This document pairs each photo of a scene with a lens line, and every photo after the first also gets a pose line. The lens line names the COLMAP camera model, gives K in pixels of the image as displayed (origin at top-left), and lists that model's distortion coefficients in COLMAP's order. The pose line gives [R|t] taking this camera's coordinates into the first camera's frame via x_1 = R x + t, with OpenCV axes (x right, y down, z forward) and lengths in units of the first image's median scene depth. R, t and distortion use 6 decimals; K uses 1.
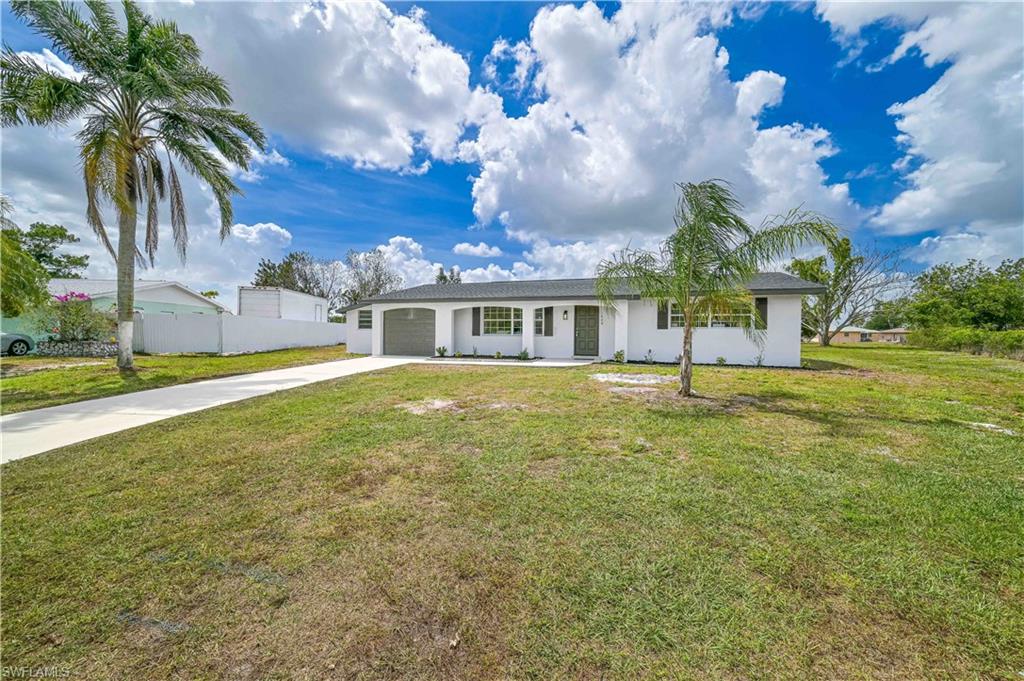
lens RADIAL K [[410.6, 0, 514.7], [0, 410.6, 337.1], [0, 0, 1]] dist [0.001325, 0.000216]
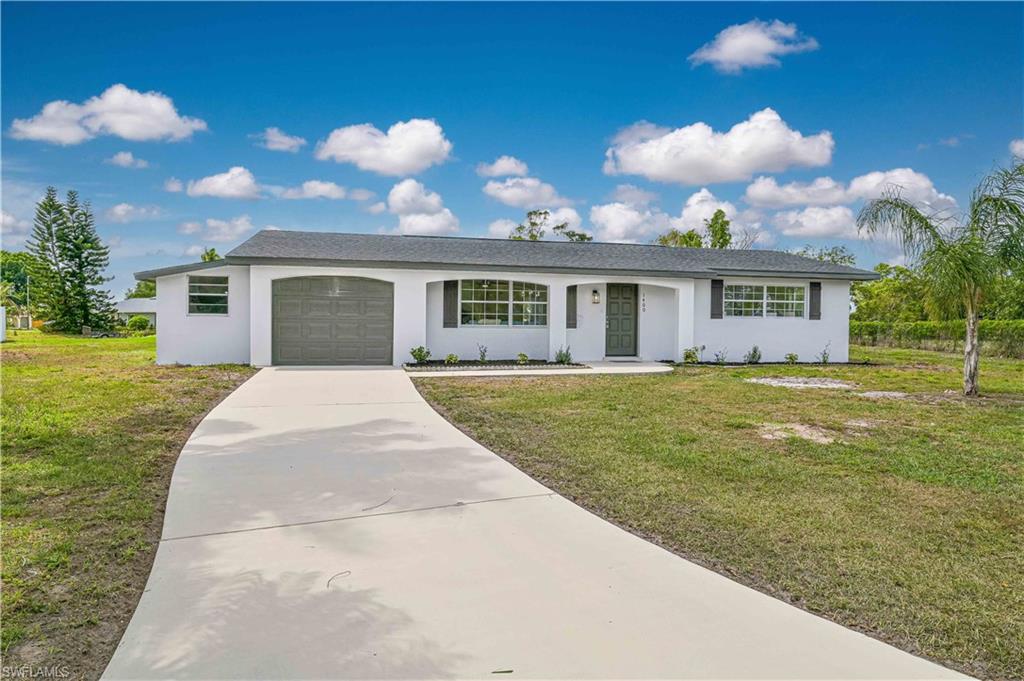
lens RADIAL K [[651.5, 0, 512.5], [0, 651.5, 339.0], [0, 0, 1]] dist [0.005692, 0.000902]
pose [[0.852266, -0.012793, 0.522953, -0.542729], [0.002206, 0.999780, 0.020862, -0.006728], [-0.523105, -0.016626, 0.852106, 0.164168]]
